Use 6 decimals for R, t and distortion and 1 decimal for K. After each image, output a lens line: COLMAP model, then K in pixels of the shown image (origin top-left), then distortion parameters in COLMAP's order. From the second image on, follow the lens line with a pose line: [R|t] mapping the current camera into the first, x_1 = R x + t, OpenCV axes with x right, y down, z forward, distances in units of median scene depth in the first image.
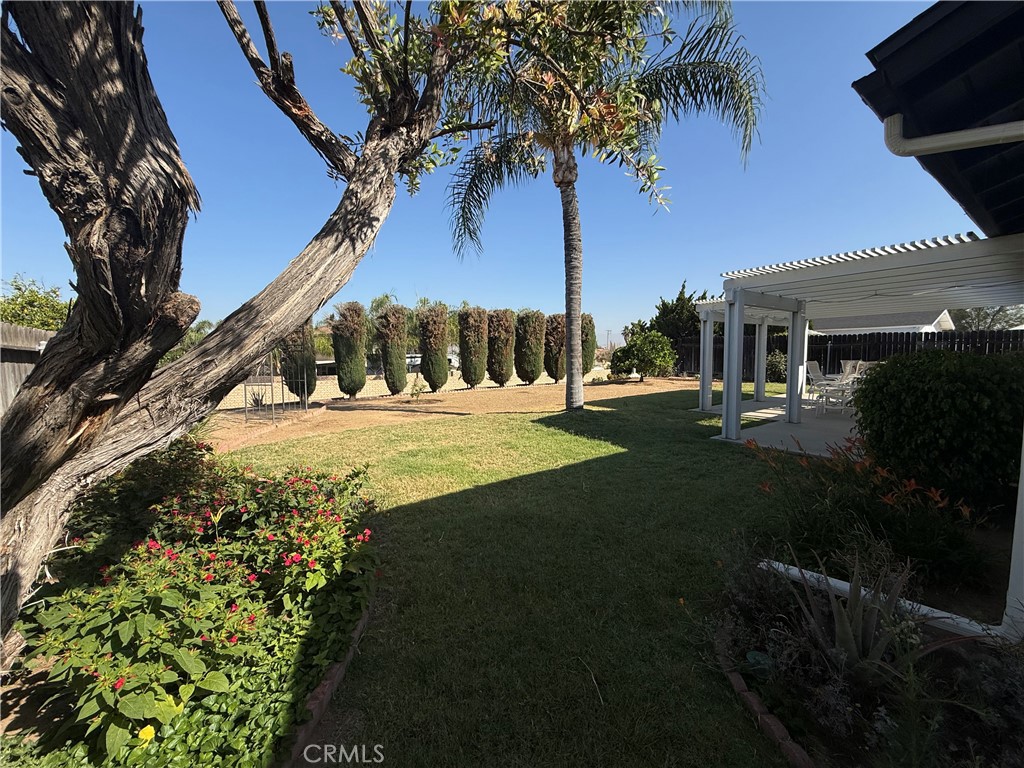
lens RADIAL K [[411.4, 0, 510.8], [0, 411.4, 386.0], [0, 0, 1]] dist [0.001398, 0.000064]
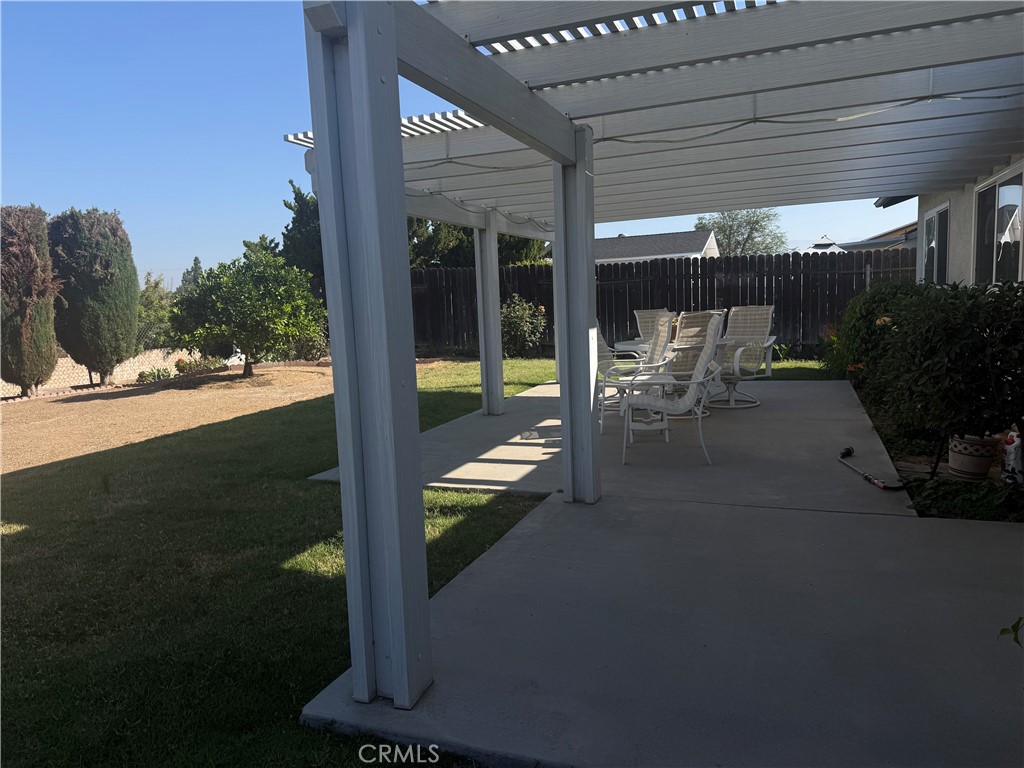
lens RADIAL K [[710.4, 0, 511.6], [0, 710.4, 386.5], [0, 0, 1]] dist [-0.007235, -0.001170]
pose [[0.841082, -0.087276, 0.533820, 0.147705], [0.070434, 0.996166, 0.051890, -0.017416], [-0.536302, -0.006045, 0.844004, 0.237319]]
